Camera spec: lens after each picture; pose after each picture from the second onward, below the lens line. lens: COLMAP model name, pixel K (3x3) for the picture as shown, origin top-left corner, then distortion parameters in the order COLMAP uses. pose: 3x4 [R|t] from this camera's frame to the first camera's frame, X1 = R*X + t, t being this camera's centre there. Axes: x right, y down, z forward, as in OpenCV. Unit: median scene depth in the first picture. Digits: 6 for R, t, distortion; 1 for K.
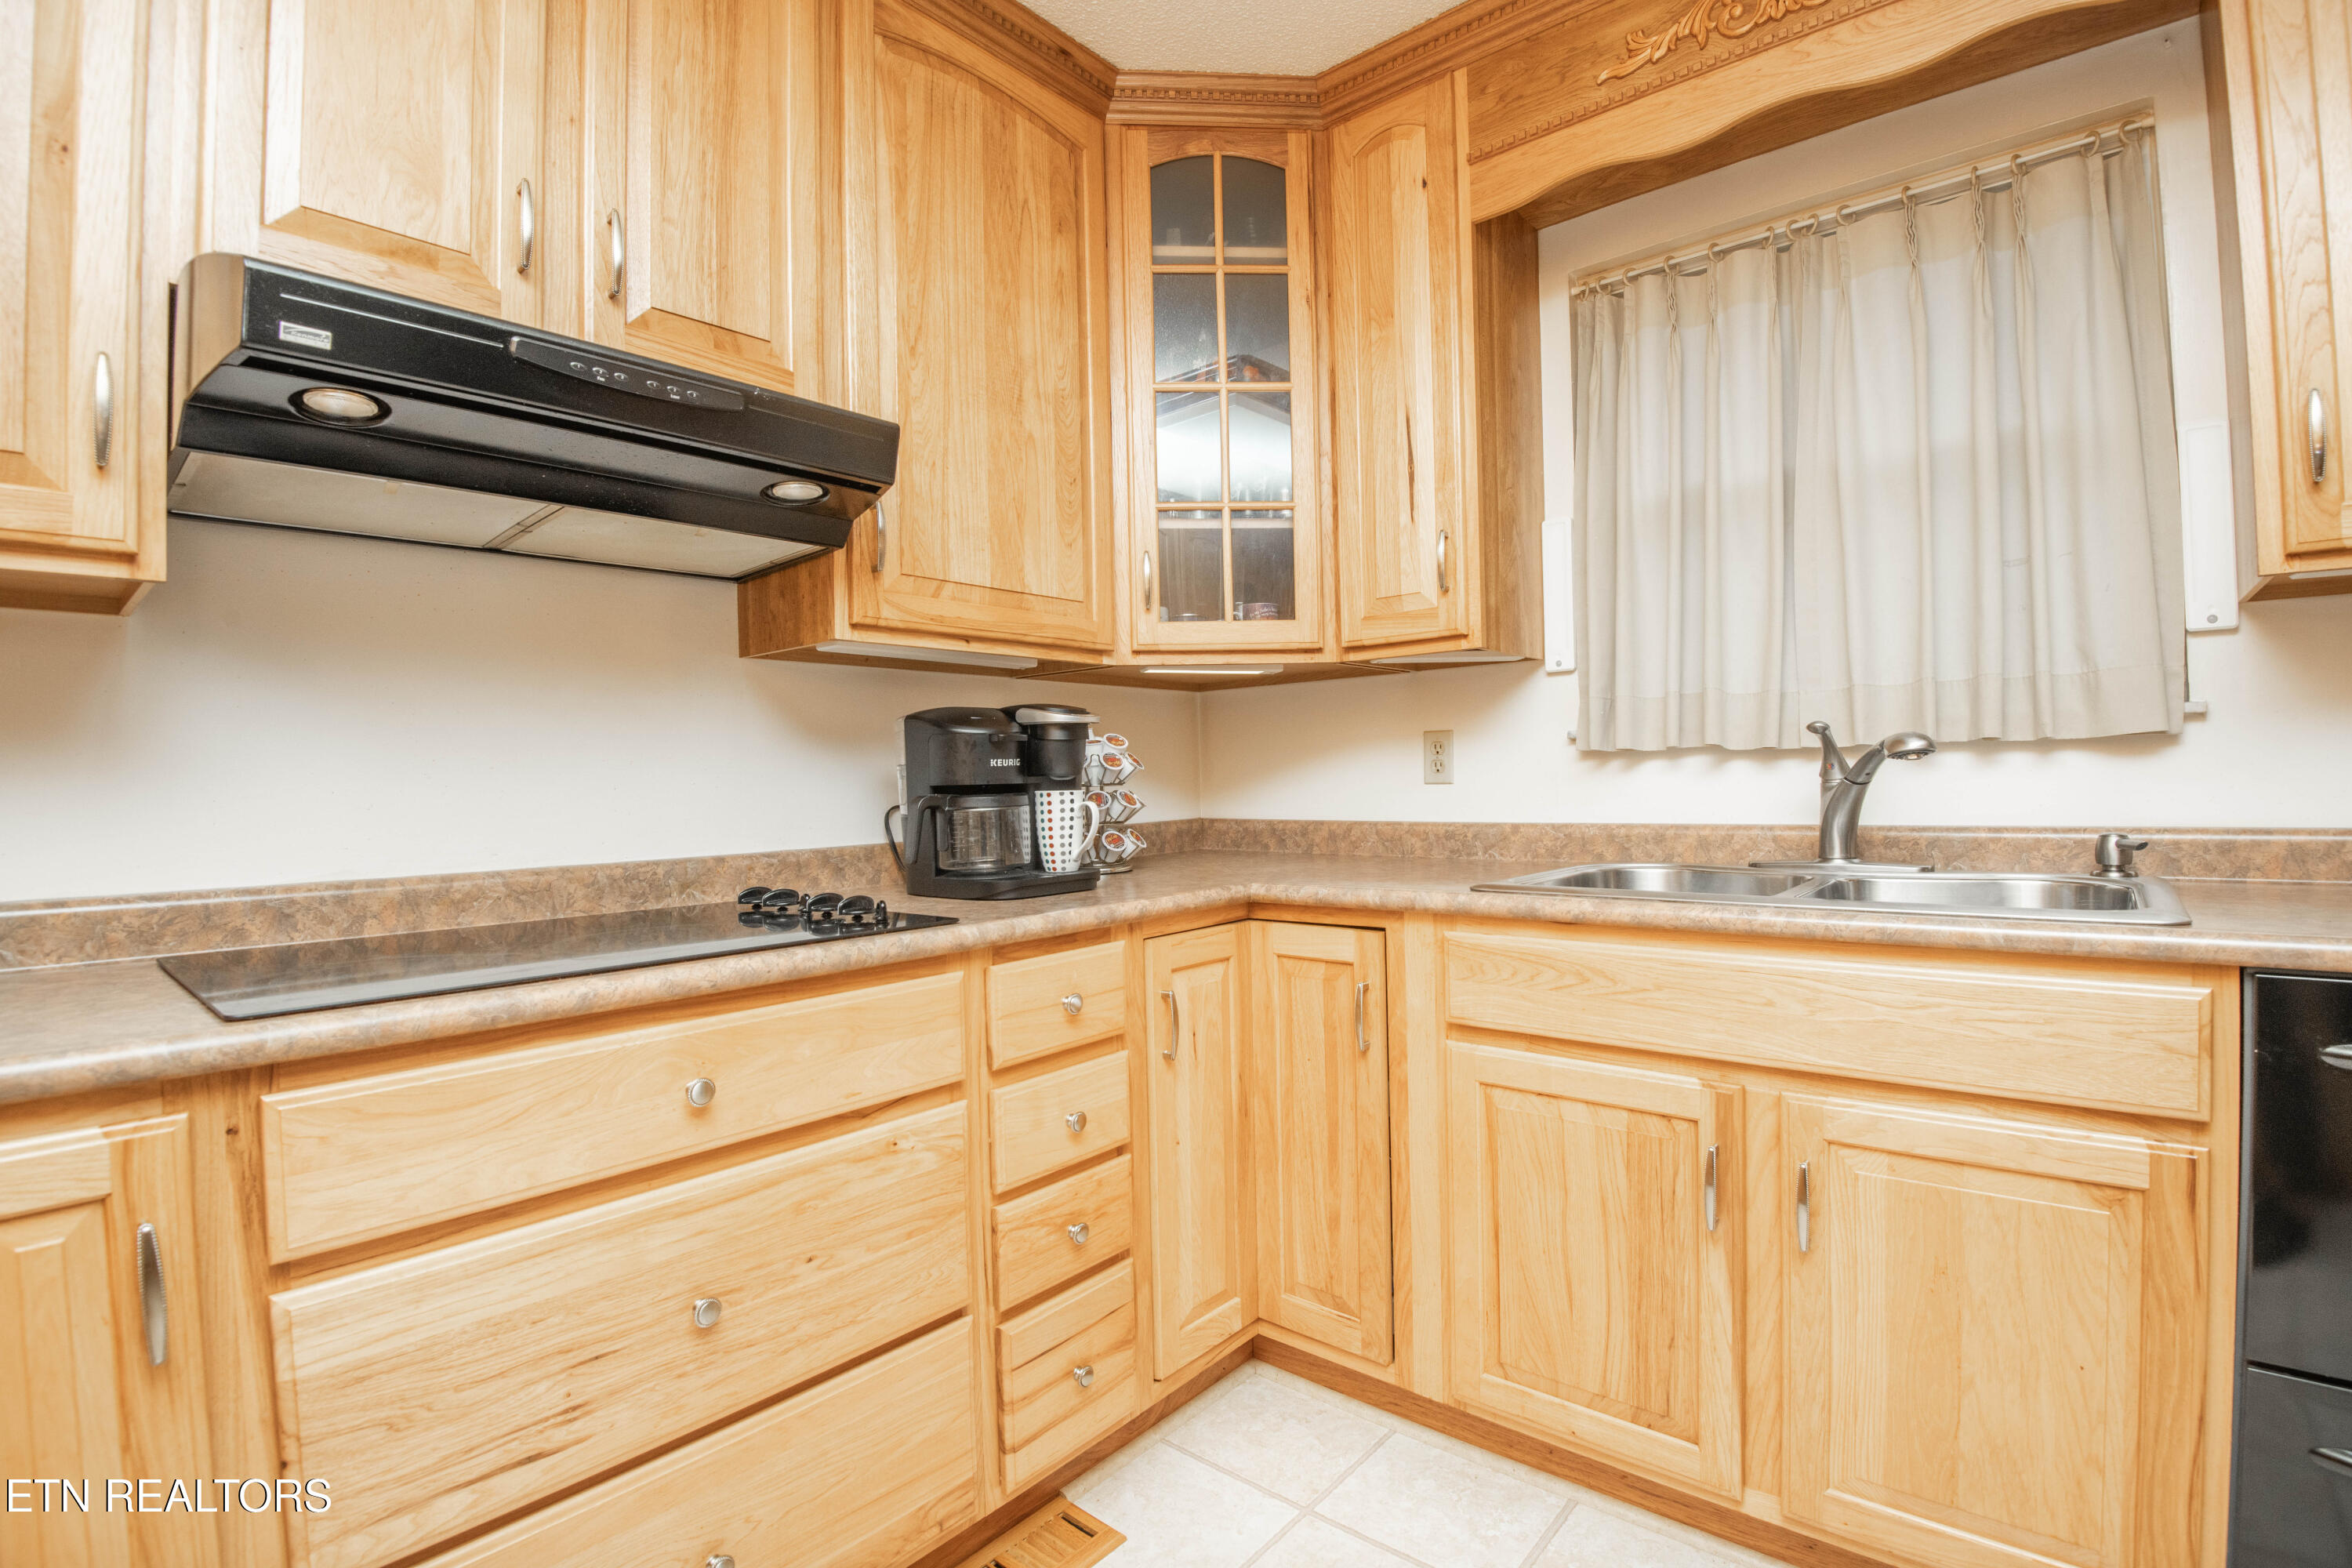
lens RADIAL K [[1086.6, 0, 1182.7], [0, 1086.6, 782.6], [0, 0, 1]] dist [-0.008198, -0.024989]
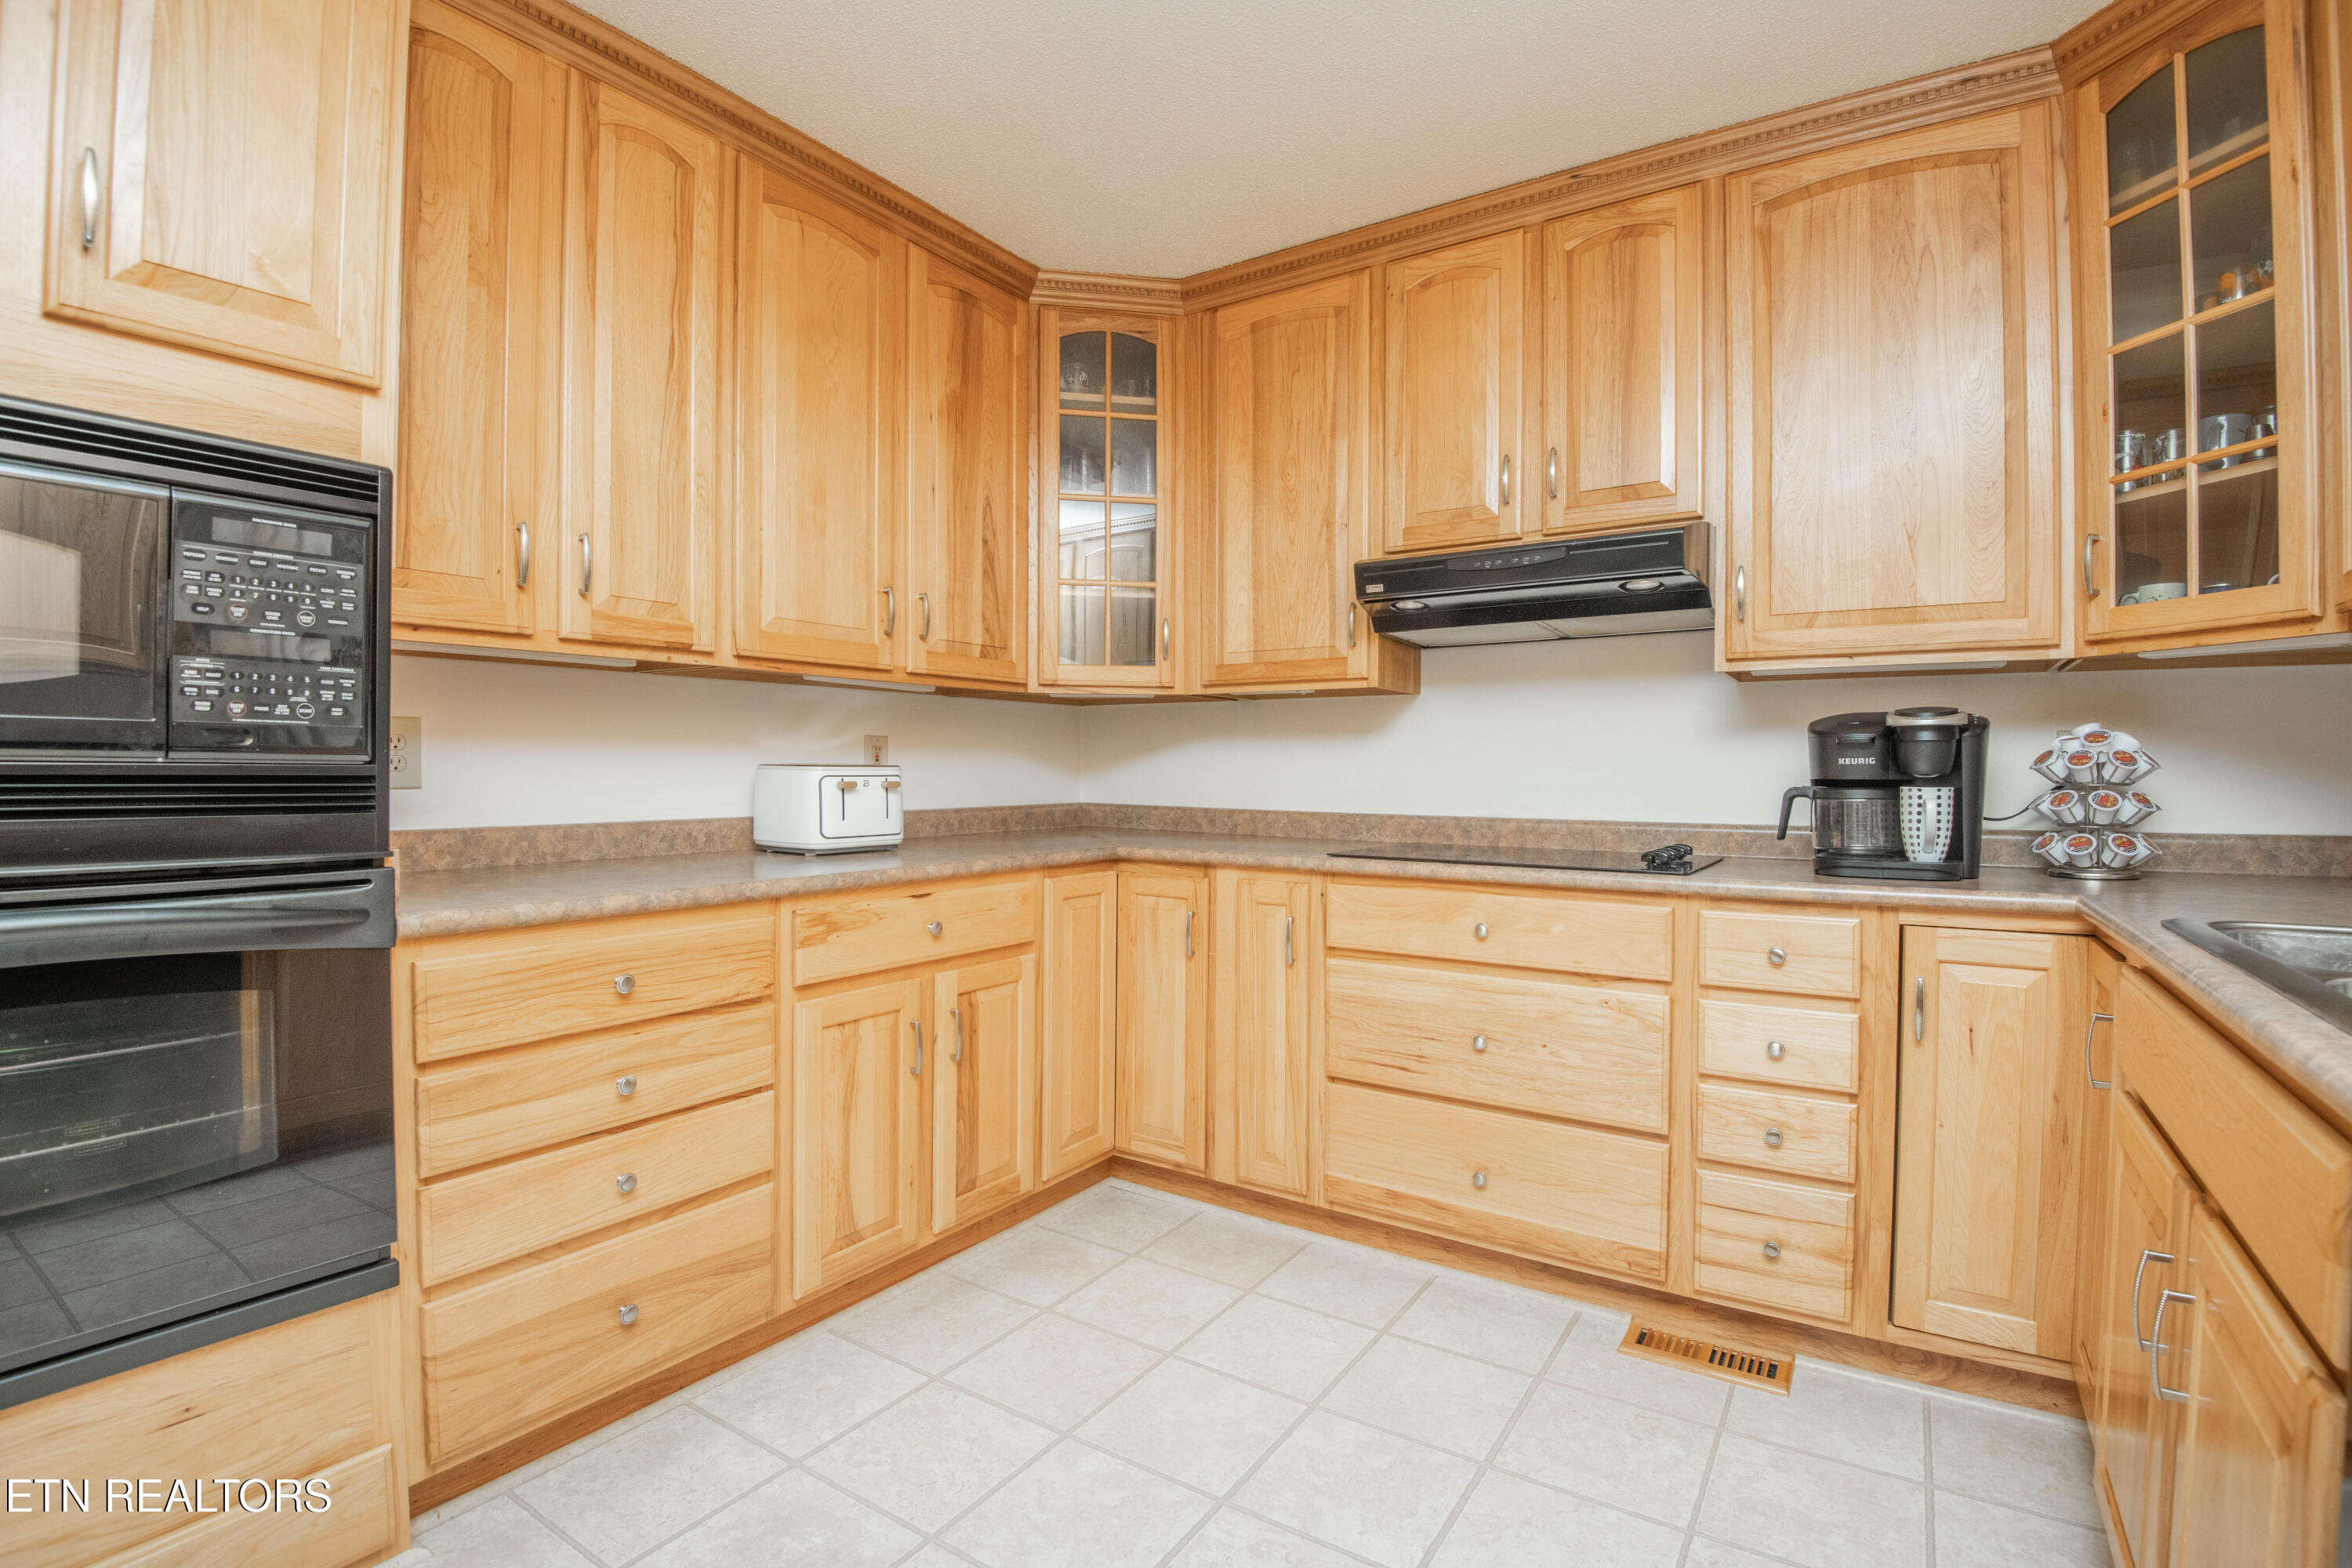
lens RADIAL K [[1086.6, 0, 1182.7], [0, 1086.6, 782.6], [0, 0, 1]] dist [-0.008198, -0.024989]
pose [[0.119722, 0.032999, -0.992259, 1.034885], [-0.009235, 0.999441, 0.032123, -0.029594], [0.992765, 0.005318, 0.119960, 0.158153]]
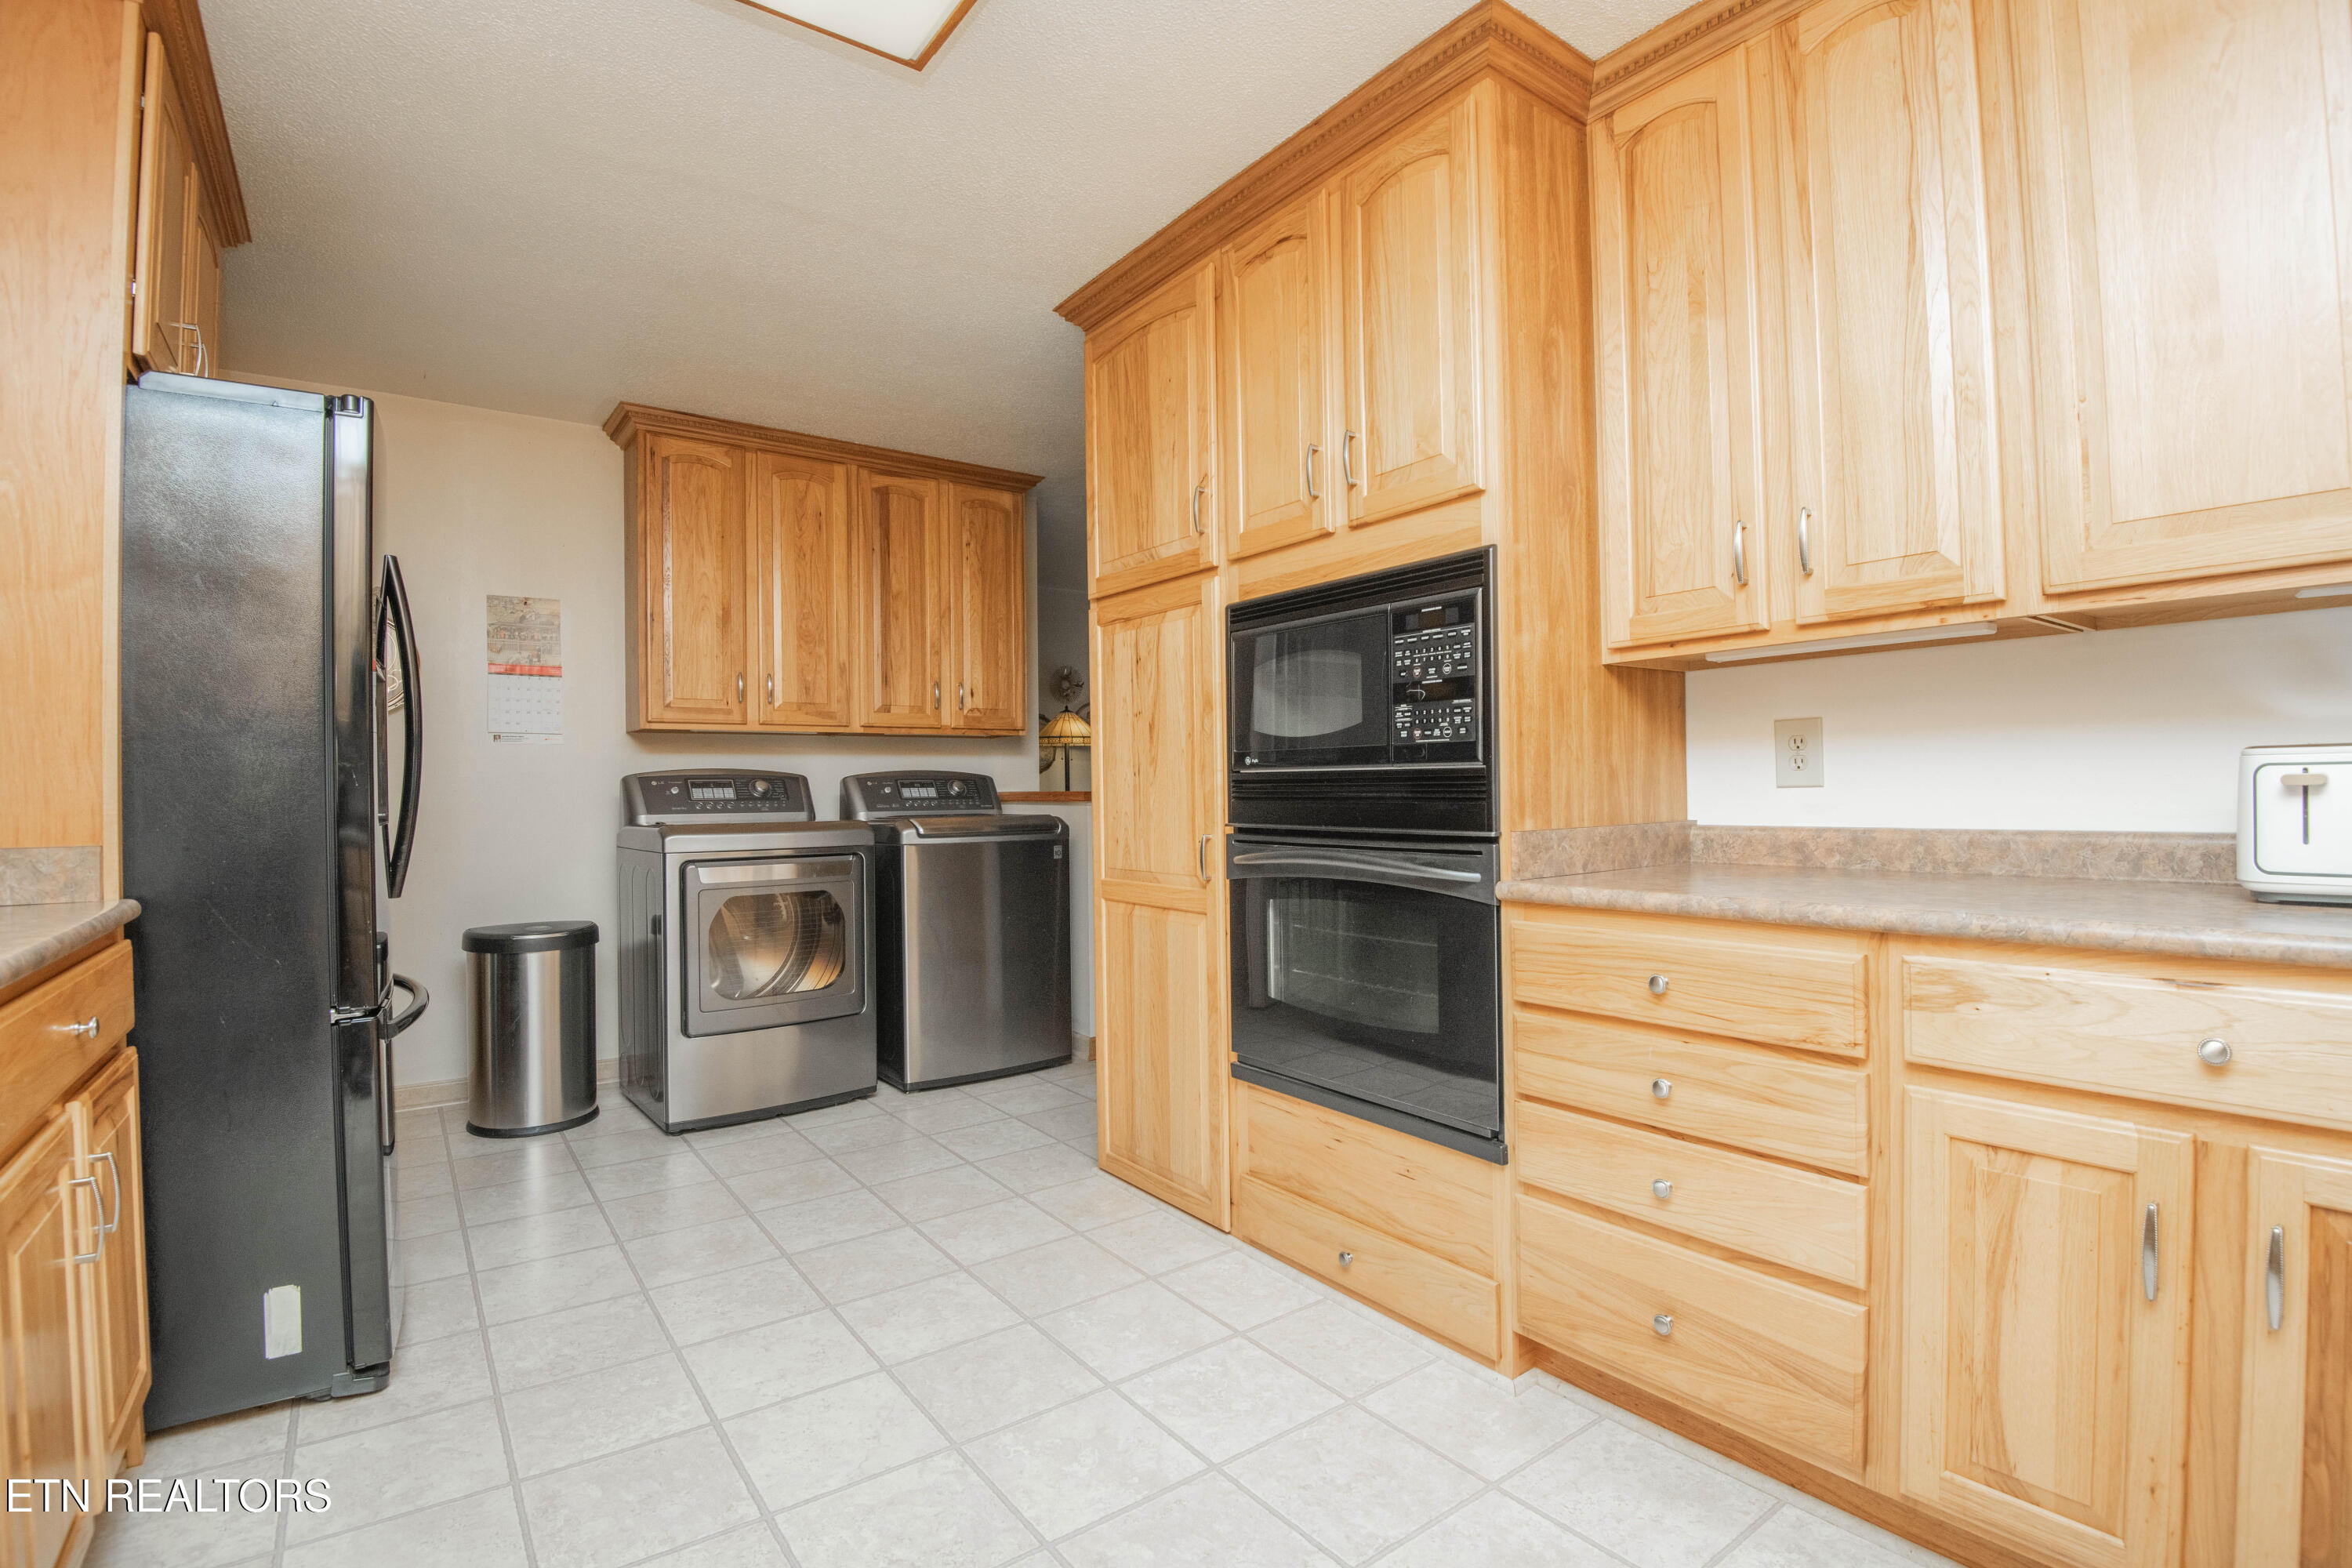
lens RADIAL K [[1090.7, 0, 1183.5], [0, 1090.7, 781.2], [0, 0, 1]] dist [-0.024807, -0.010465]
pose [[-0.973677, 0.036044, 0.225064, 0.113405], [0.034621, 0.999348, -0.010265, 0.006946], [-0.225288, -0.002203, -0.974290, 0.872416]]
